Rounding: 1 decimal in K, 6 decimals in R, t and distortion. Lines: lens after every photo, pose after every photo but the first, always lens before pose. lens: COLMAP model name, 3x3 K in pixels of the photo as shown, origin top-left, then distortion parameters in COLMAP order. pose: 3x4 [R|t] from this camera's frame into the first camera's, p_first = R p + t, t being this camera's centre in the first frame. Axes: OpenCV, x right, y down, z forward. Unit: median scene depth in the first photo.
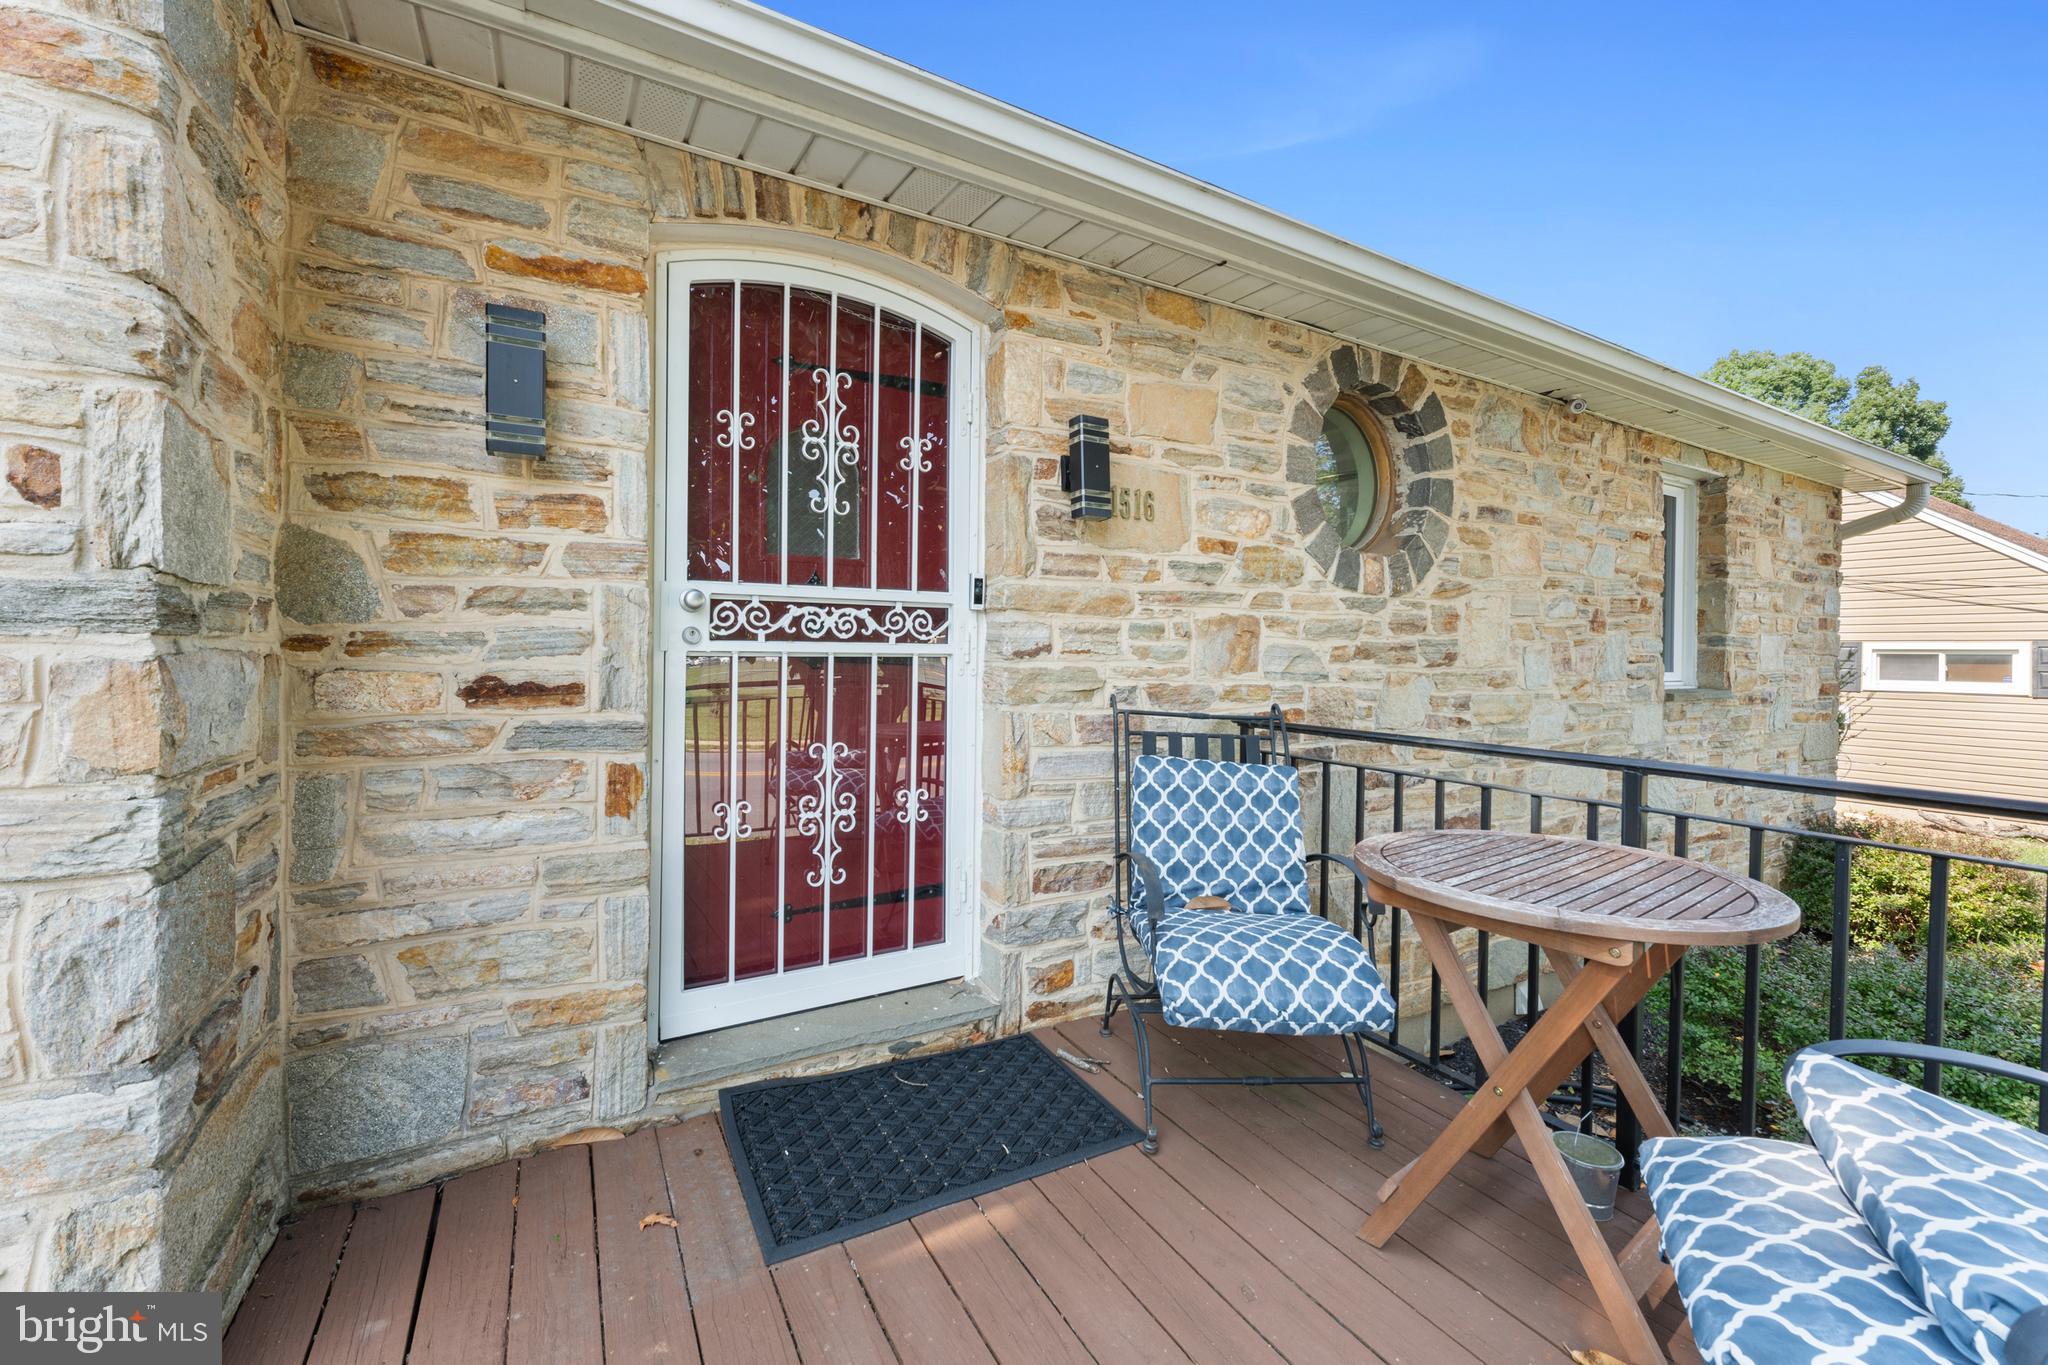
lens RADIAL K [[819.1, 0, 1017.0], [0, 819.1, 647.6], [0, 0, 1]] dist [-0.012064, 0.001418]
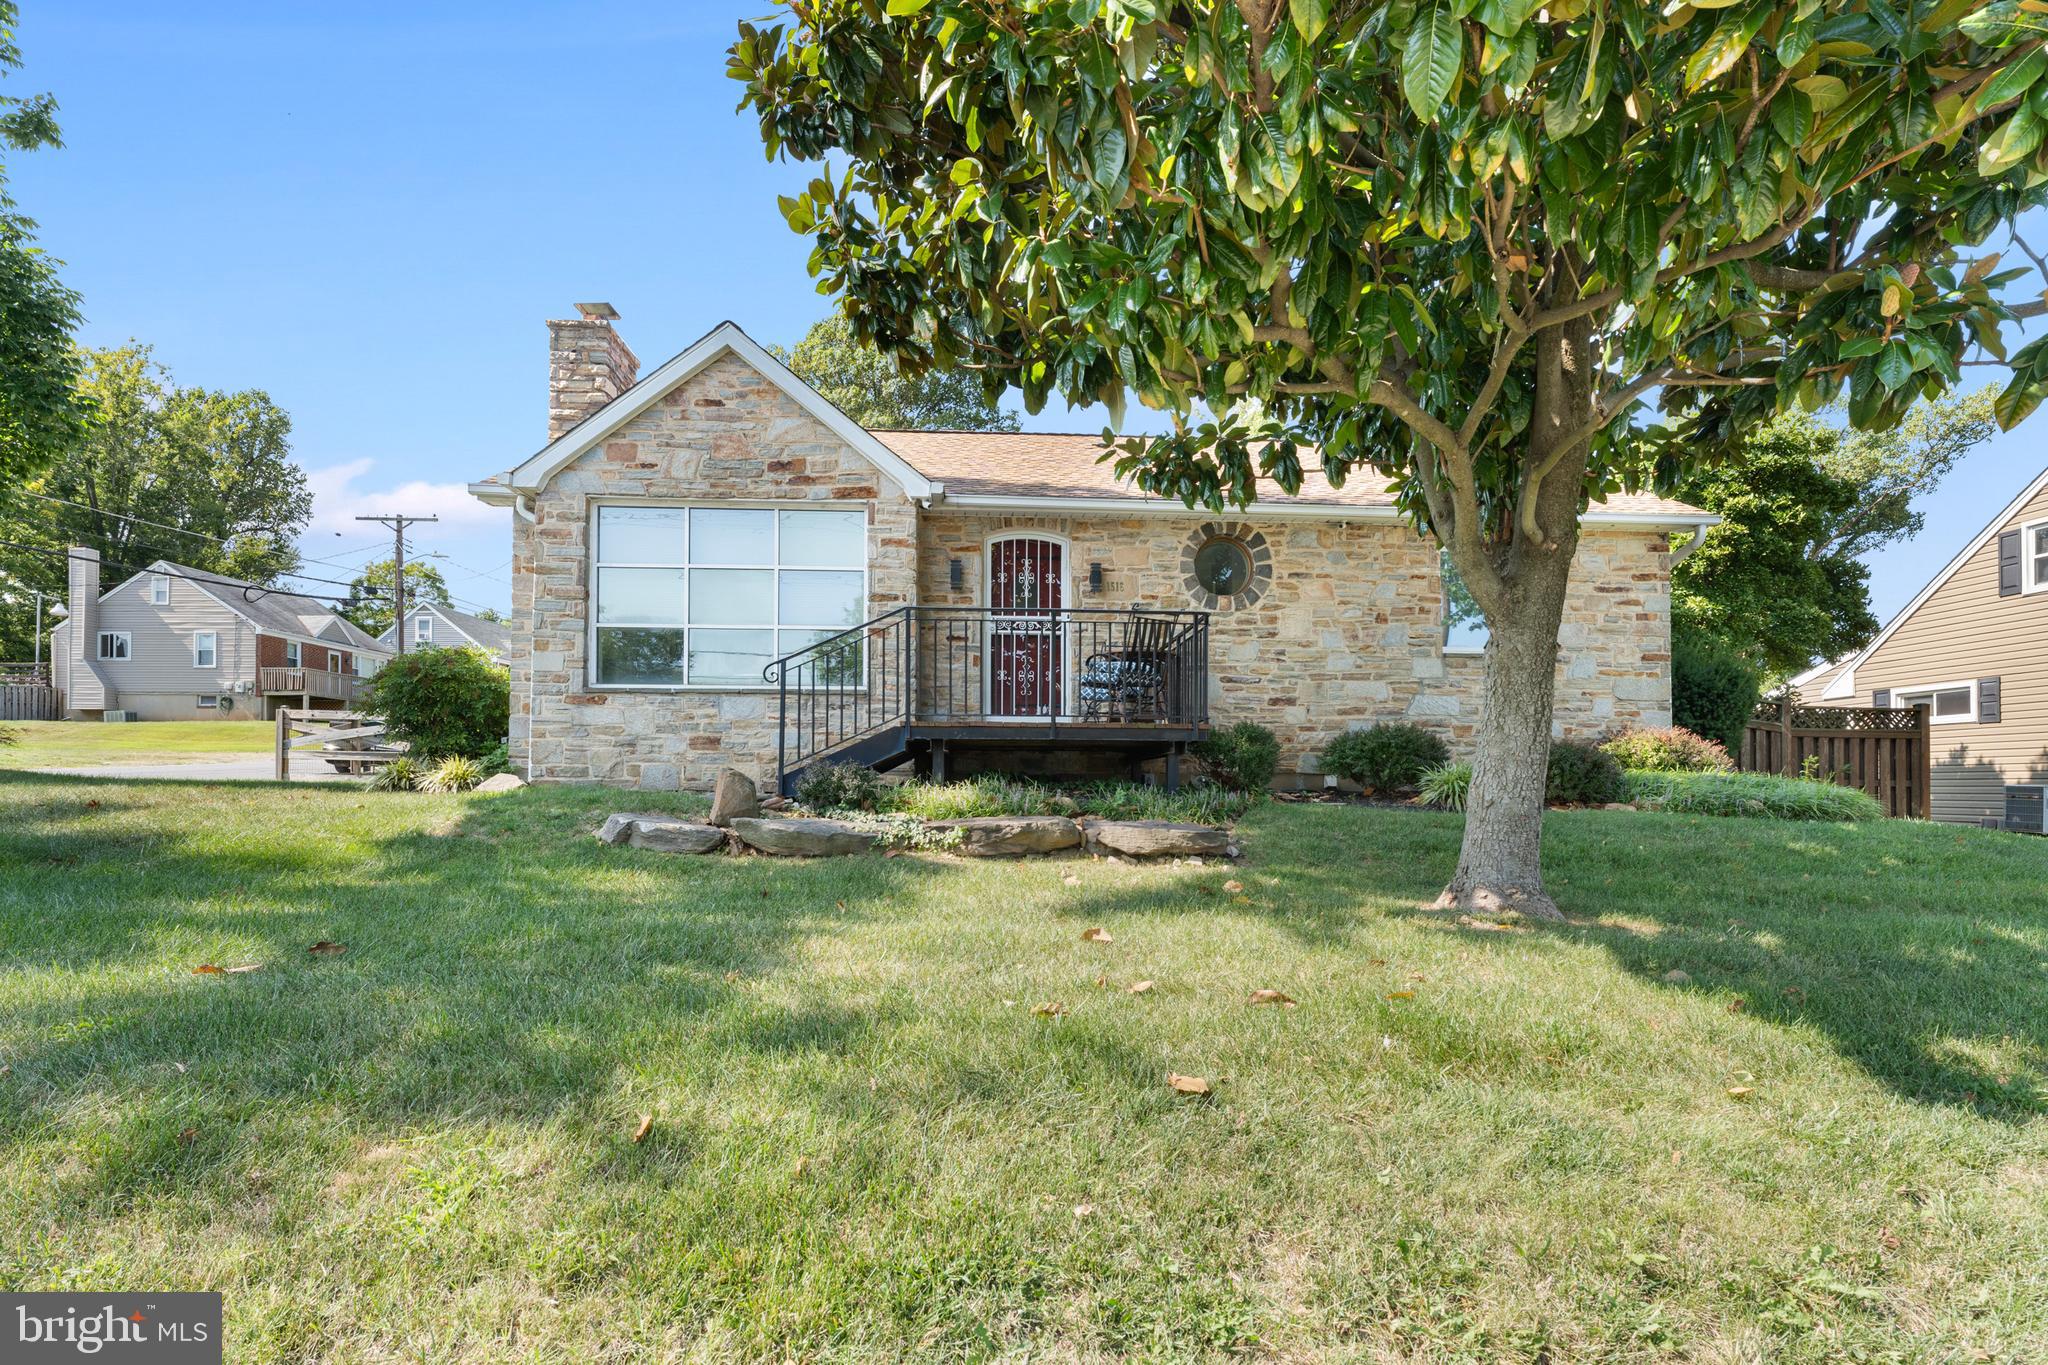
lens RADIAL K [[1048.8, 0, 993.8], [0, 1048.8, 771.3], [0, 0, 1]] dist [-0.001904, -0.000392]
pose [[0.892735, -0.014696, -0.450343, 1.688140], [0.003486, 0.999663, -0.025712, 0.716216], [0.450569, 0.021384, 0.892485, -3.153972]]
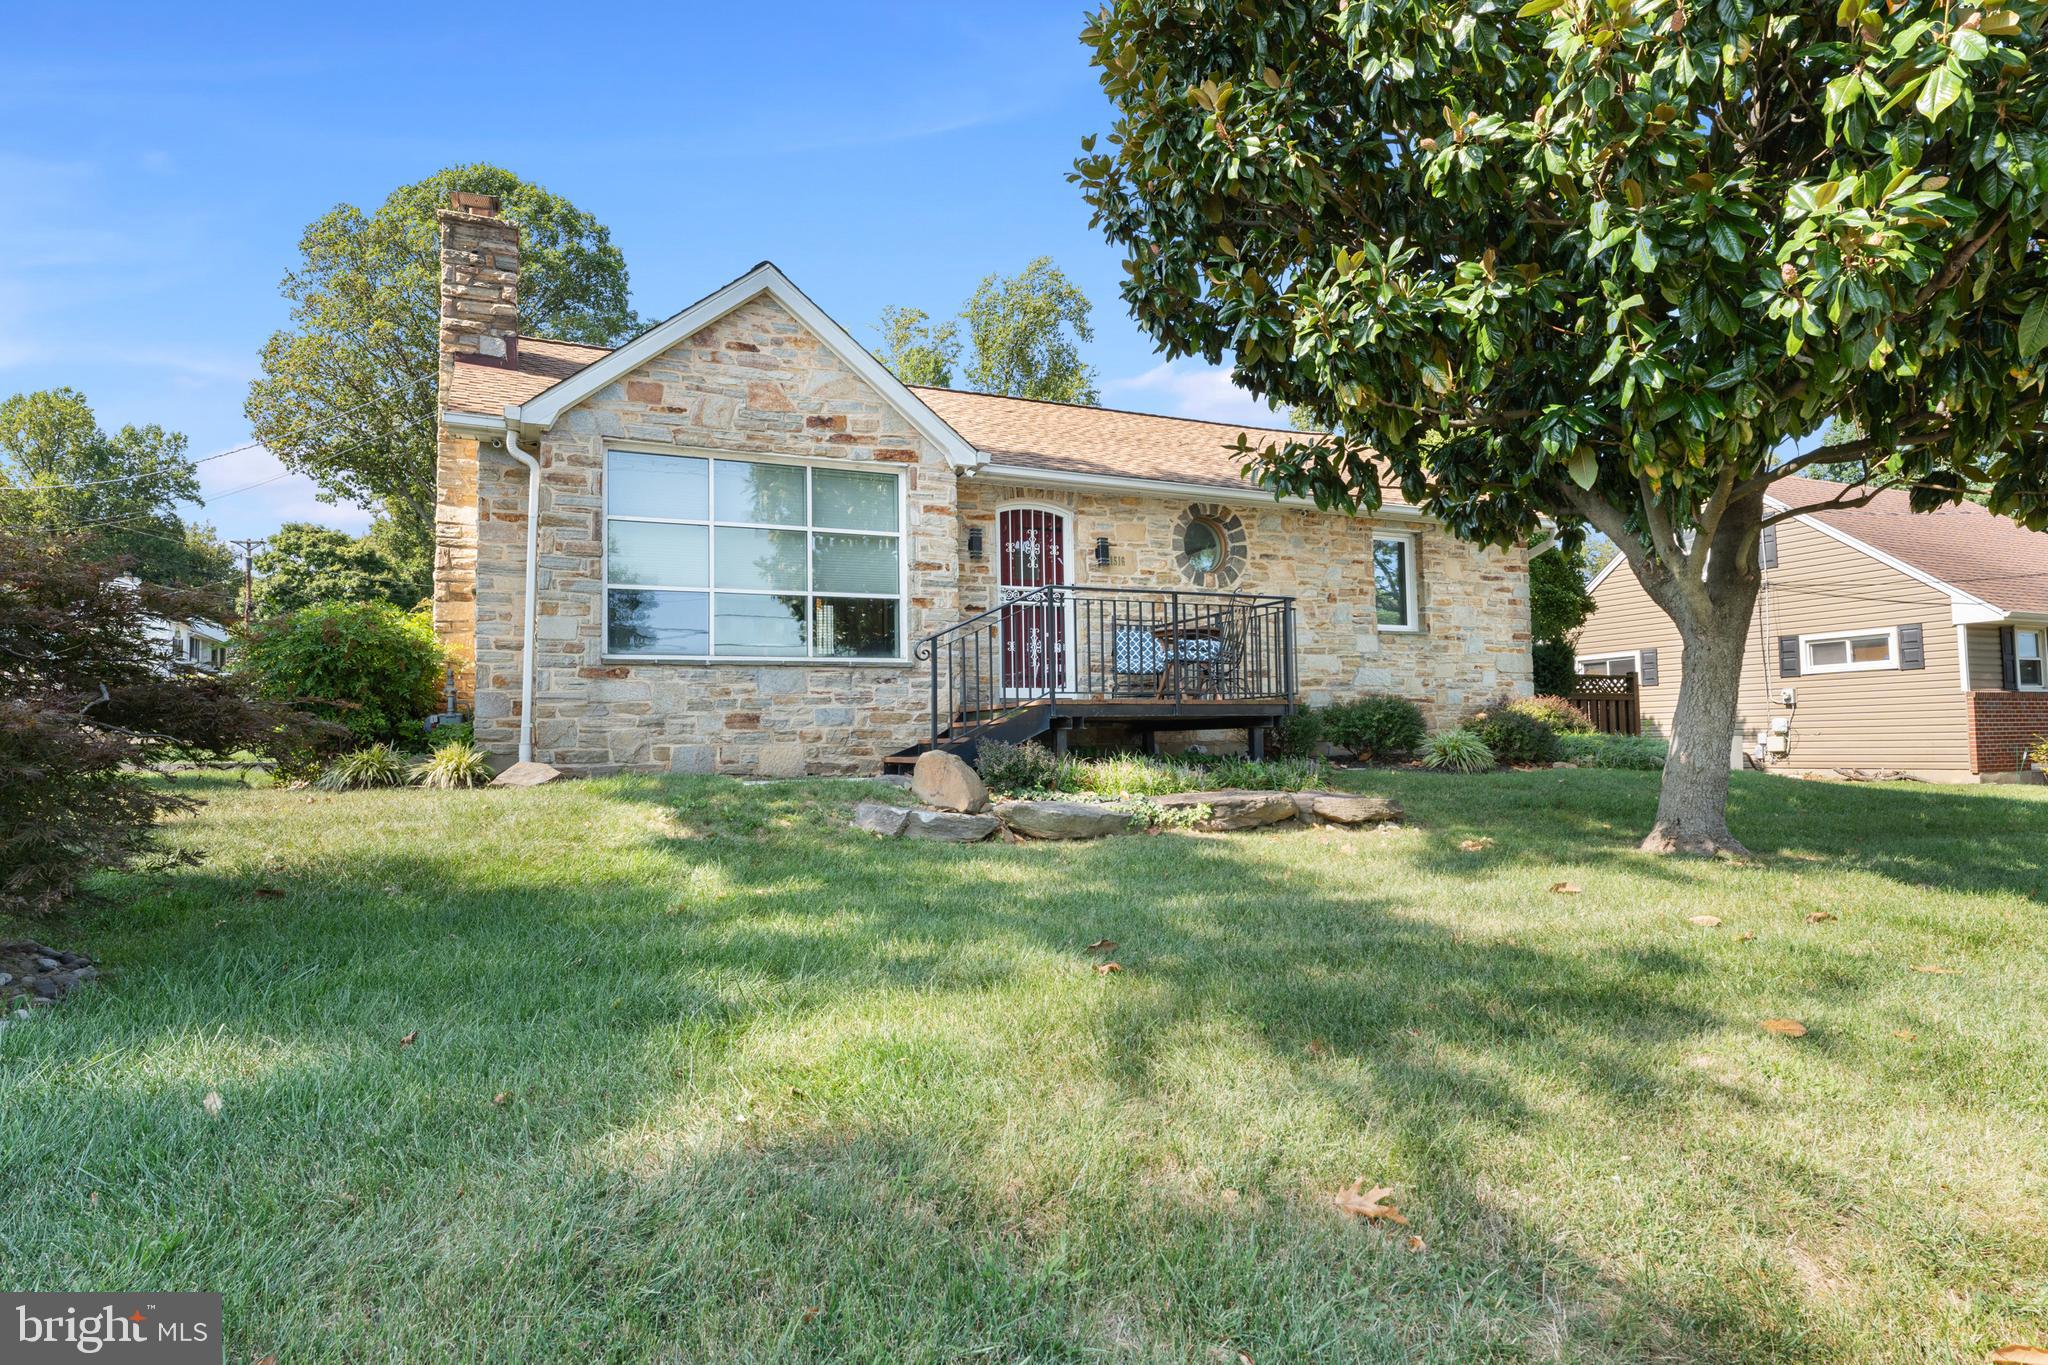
lens RADIAL K [[1174.4, 0, 1026.3], [0, 1174.4, 679.5], [0, 0, 1]] dist [-0.003127, -0.000552]
pose [[0.995775, -0.034821, -0.084967, 0.168781], [0.029606, 0.997644, -0.061883, 0.634469], [0.086922, 0.059106, 0.994460, -4.032530]]
